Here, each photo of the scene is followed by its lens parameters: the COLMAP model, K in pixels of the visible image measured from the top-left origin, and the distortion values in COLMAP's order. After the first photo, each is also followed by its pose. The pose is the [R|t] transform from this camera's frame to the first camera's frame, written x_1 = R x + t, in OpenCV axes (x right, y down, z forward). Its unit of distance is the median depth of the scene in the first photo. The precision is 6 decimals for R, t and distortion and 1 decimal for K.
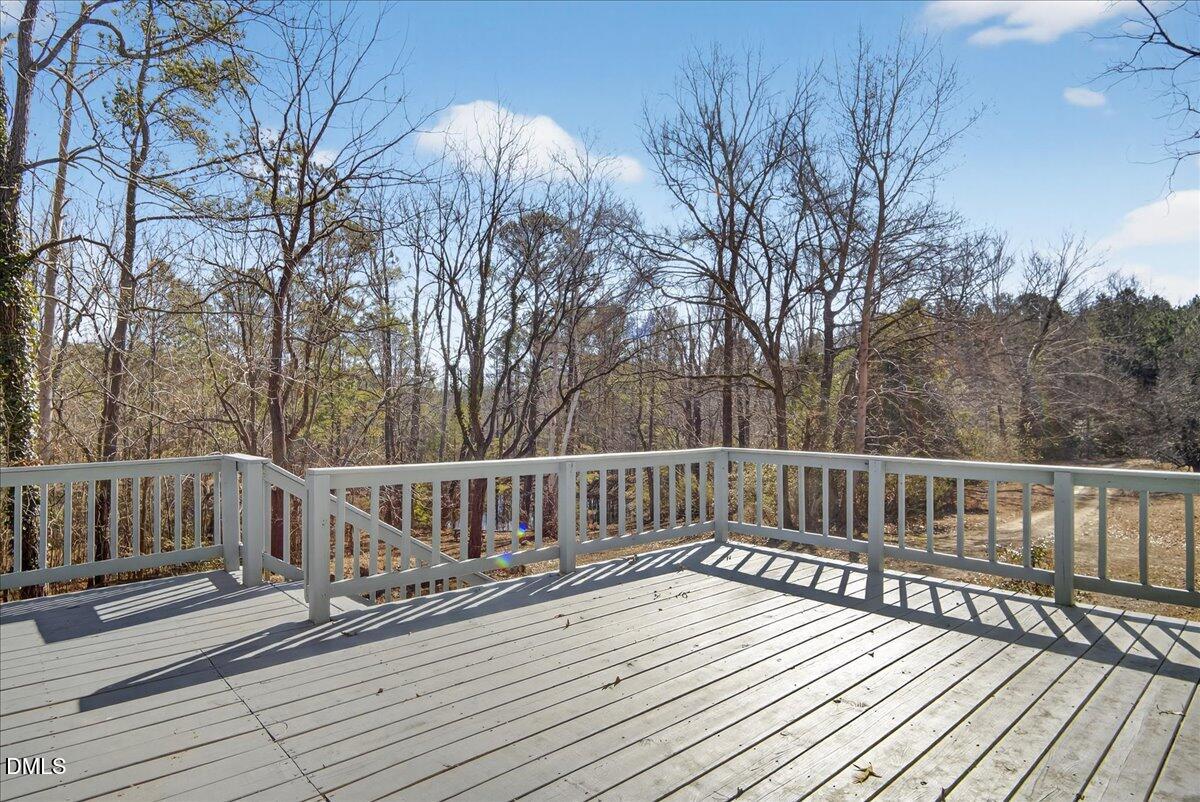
lens RADIAL K [[654.9, 0, 599.8], [0, 654.9, 401.4], [0, 0, 1]] dist [-0.024121, 0.000952]
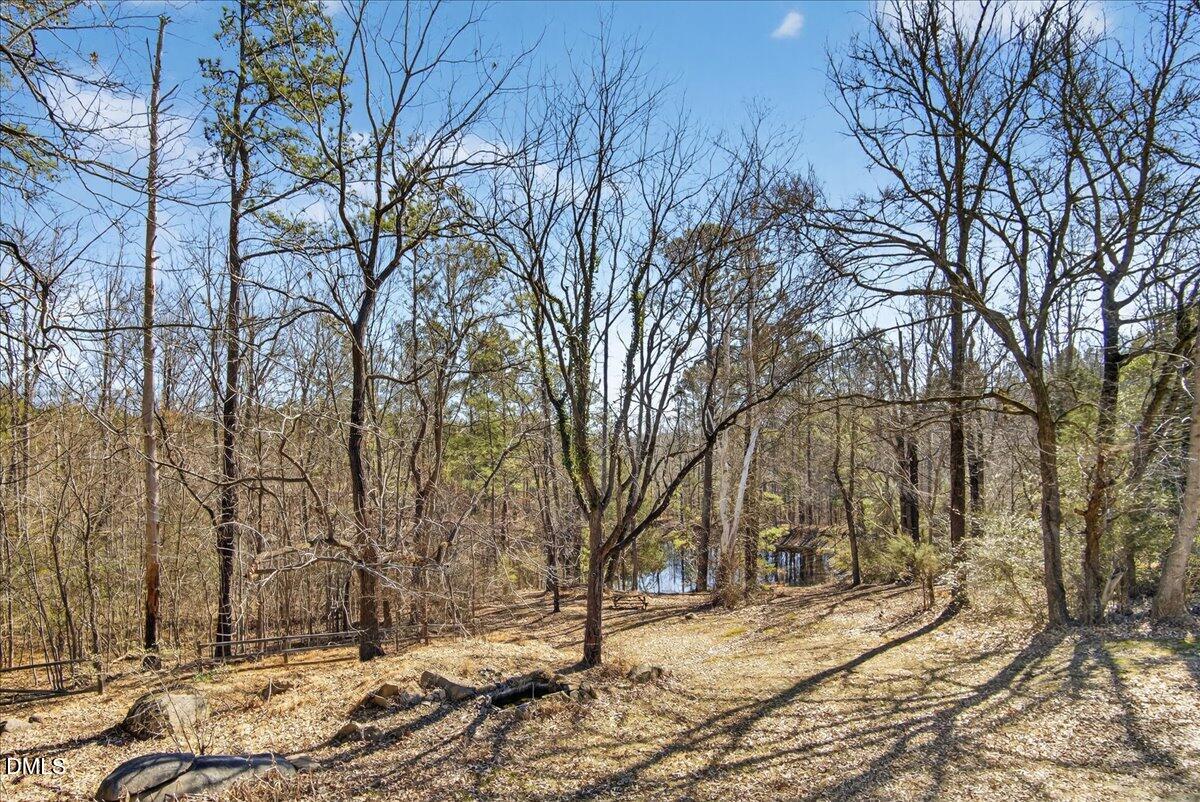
lens RADIAL K [[688.9, 0, 601.4], [0, 688.9, 463.9], [0, 0, 1]] dist [-0.025043, -0.000235]
pose [[0.961136, -0.023445, -0.275080, 0.024552], [0.030772, 0.999277, 0.022350, 0.002203], [0.274357, -0.029946, 0.961162, 0.170568]]
